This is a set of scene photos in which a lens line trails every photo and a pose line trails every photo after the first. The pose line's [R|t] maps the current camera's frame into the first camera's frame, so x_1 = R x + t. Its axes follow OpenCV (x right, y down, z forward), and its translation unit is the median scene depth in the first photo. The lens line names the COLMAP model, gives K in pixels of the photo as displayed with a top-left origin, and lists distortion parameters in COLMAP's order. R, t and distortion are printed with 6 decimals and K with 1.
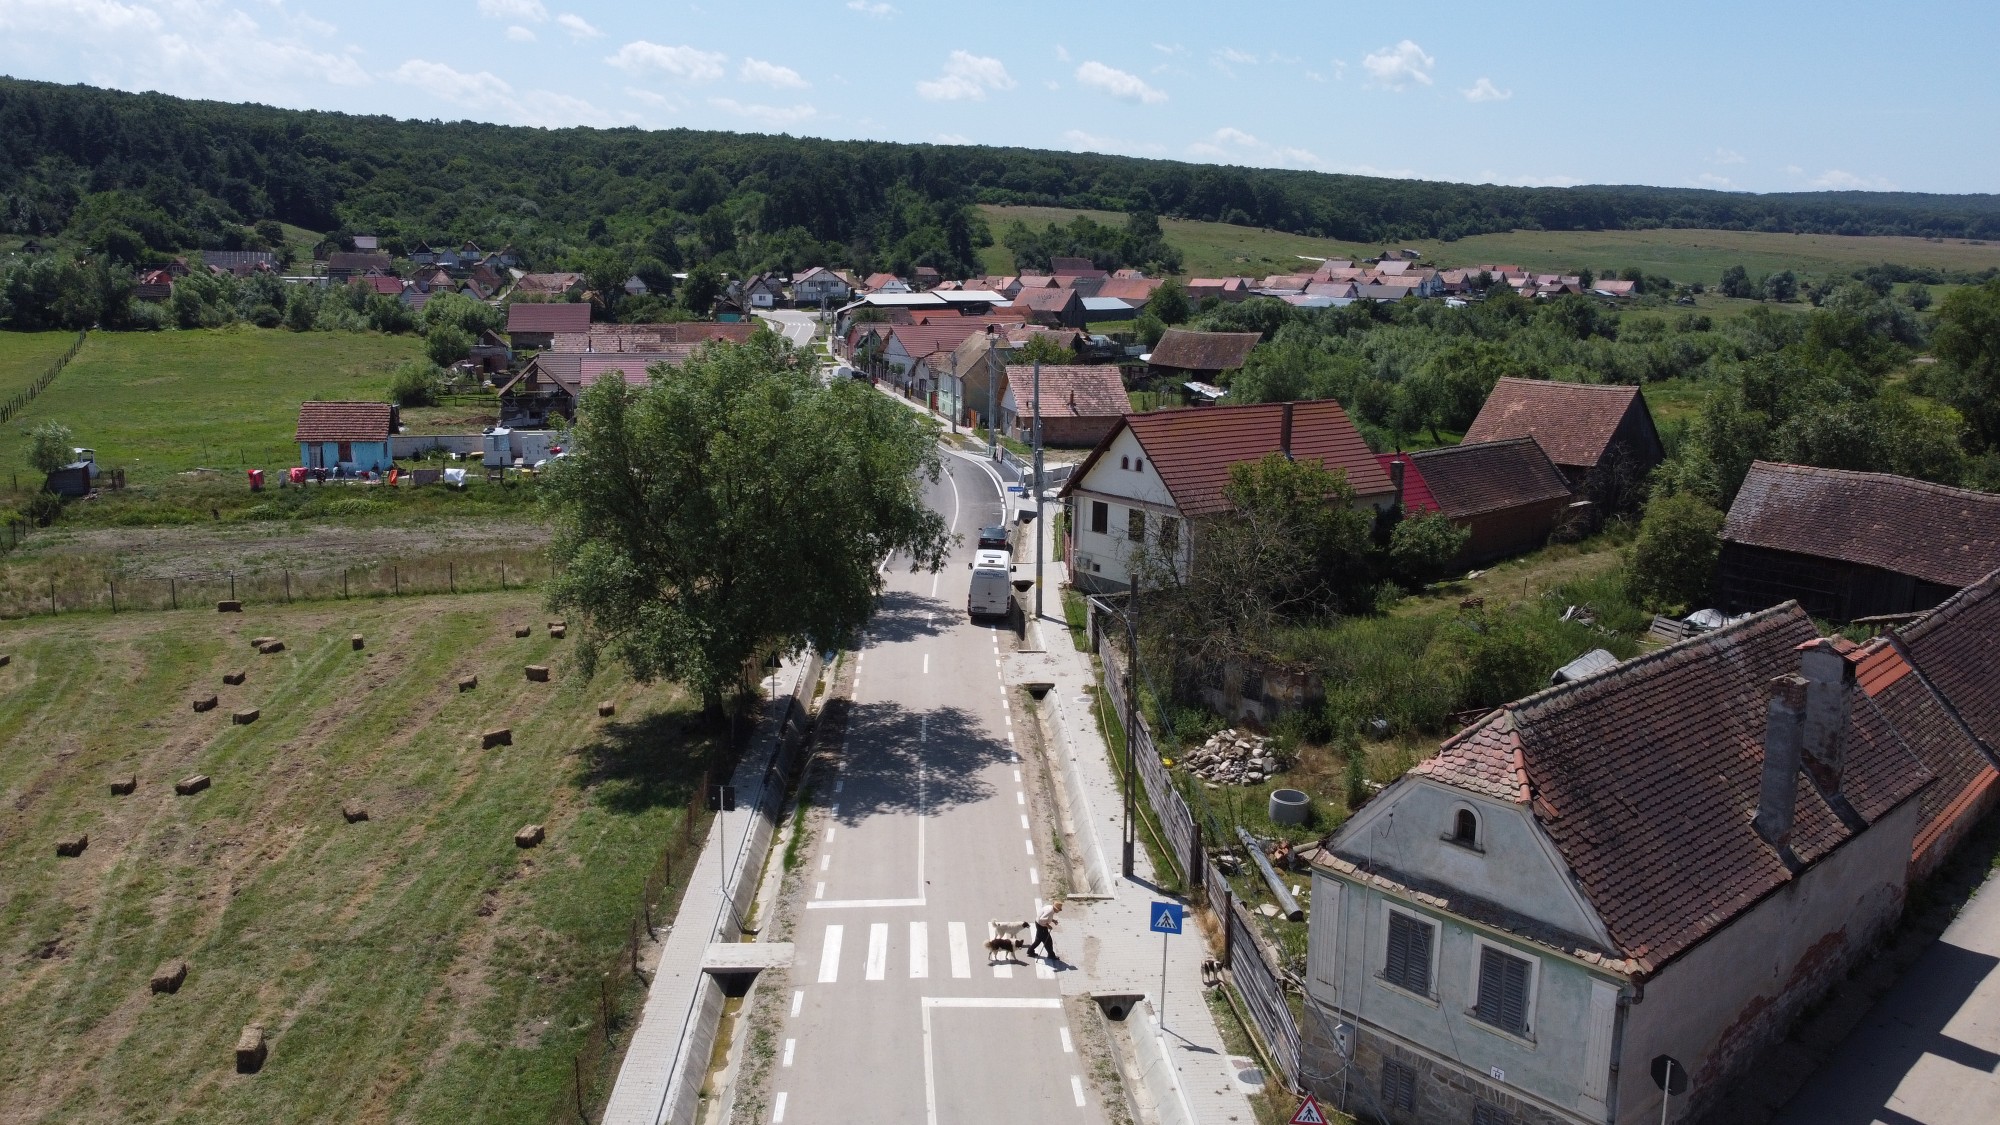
lens RADIAL K [[1440.3, 0, 969.5], [0, 1440.3, 559.5], [0, 0, 1]] dist [0.009797, -0.003622]
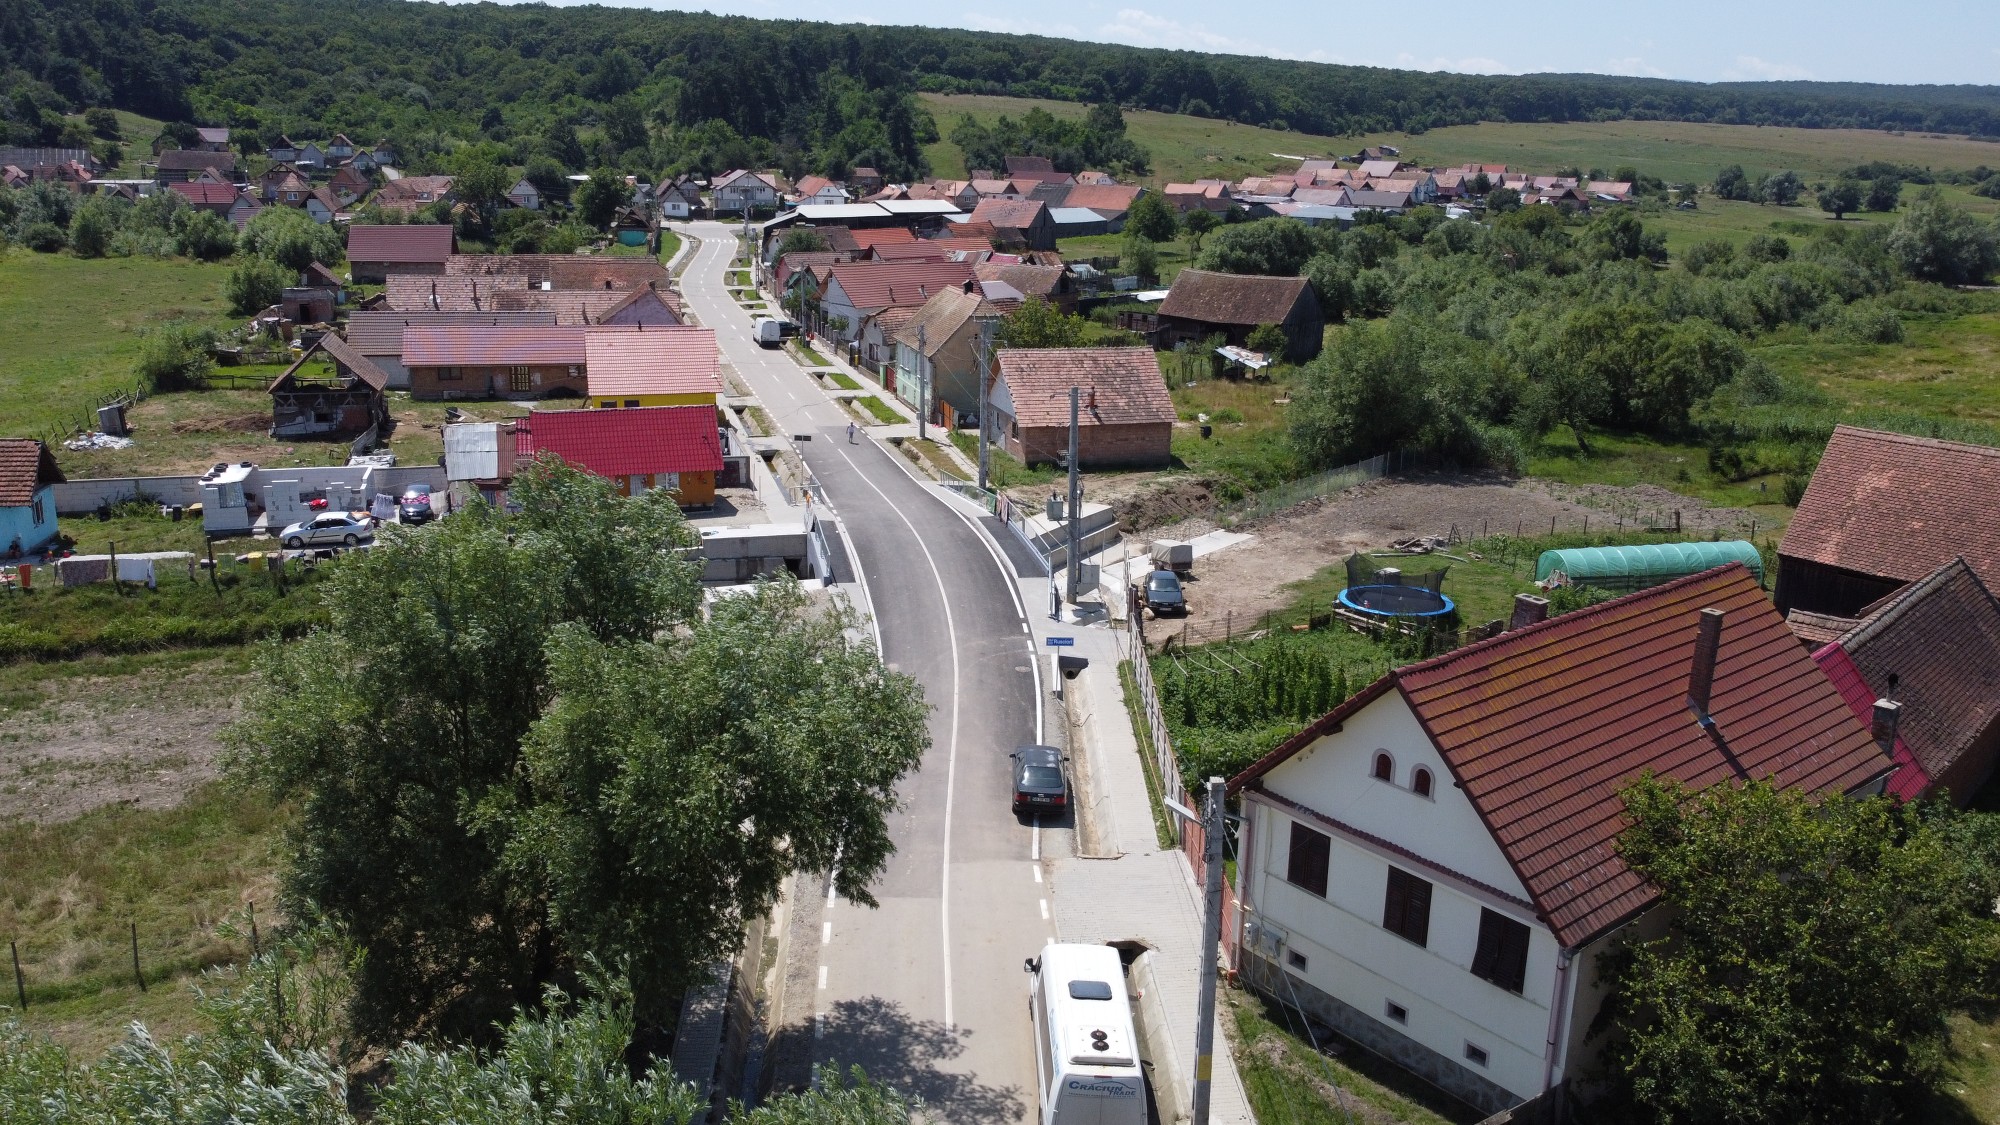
lens RADIAL K [[1440.3, 0, 969.5], [0, 1440.3, 559.5], [0, 0, 1]] dist [0.009797, -0.003622]
pose [[0.999012, -0.007976, 0.043726, -0.006614], [0.004702, 0.997212, 0.074466, -0.027960], [-0.044198, -0.074186, 0.996264, 0.096212]]
